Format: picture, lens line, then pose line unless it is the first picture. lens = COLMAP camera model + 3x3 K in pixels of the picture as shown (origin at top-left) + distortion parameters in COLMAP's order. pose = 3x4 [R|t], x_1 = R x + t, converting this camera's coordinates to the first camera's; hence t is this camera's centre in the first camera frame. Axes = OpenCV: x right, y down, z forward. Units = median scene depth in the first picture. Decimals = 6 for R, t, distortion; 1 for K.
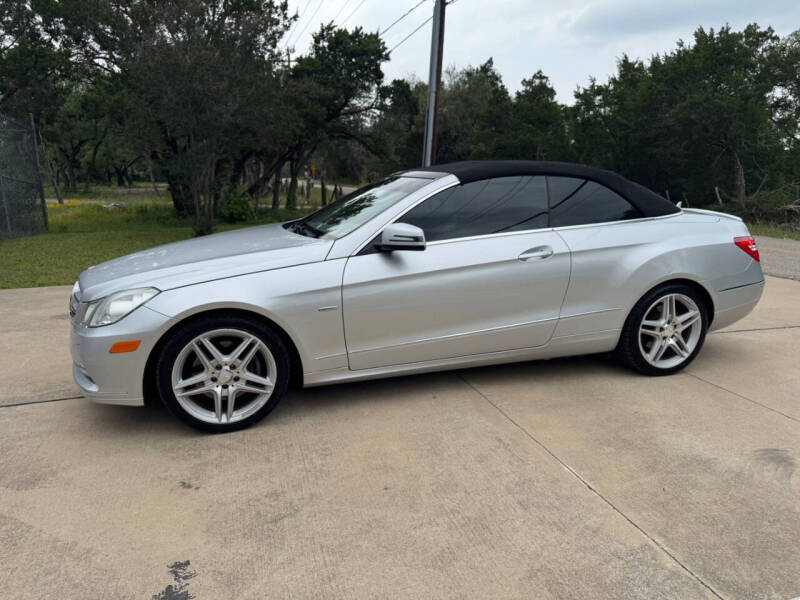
lens RADIAL K [[552.0, 0, 400.0], [0, 552.0, 328.4], [0, 0, 1]] dist [0.036853, -0.034098]
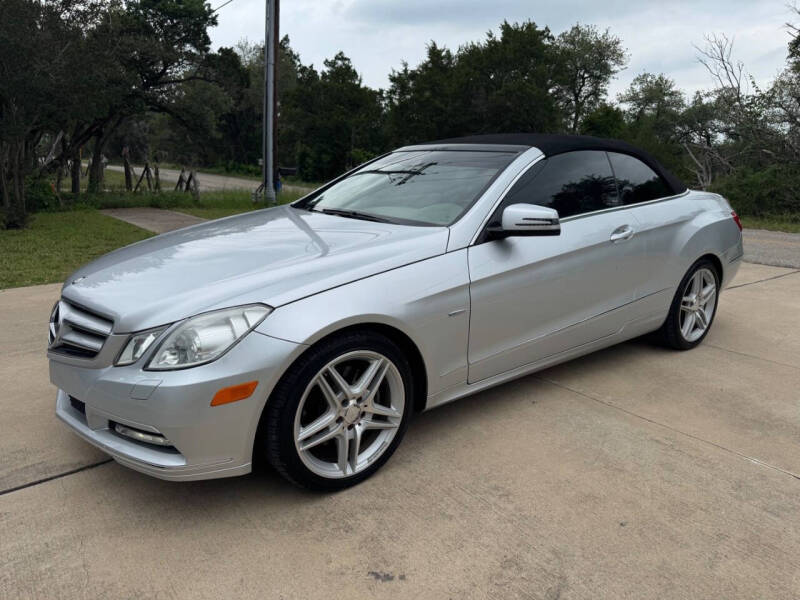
lens RADIAL K [[546.6, 0, 395.5], [0, 546.6, 326.7], [0, 0, 1]] dist [0.087079, -0.114406]
pose [[0.938364, -0.091566, 0.333300, -0.387783], [0.082318, 0.995729, 0.041797, -0.044613], [-0.335704, -0.011784, 0.941894, 0.219393]]
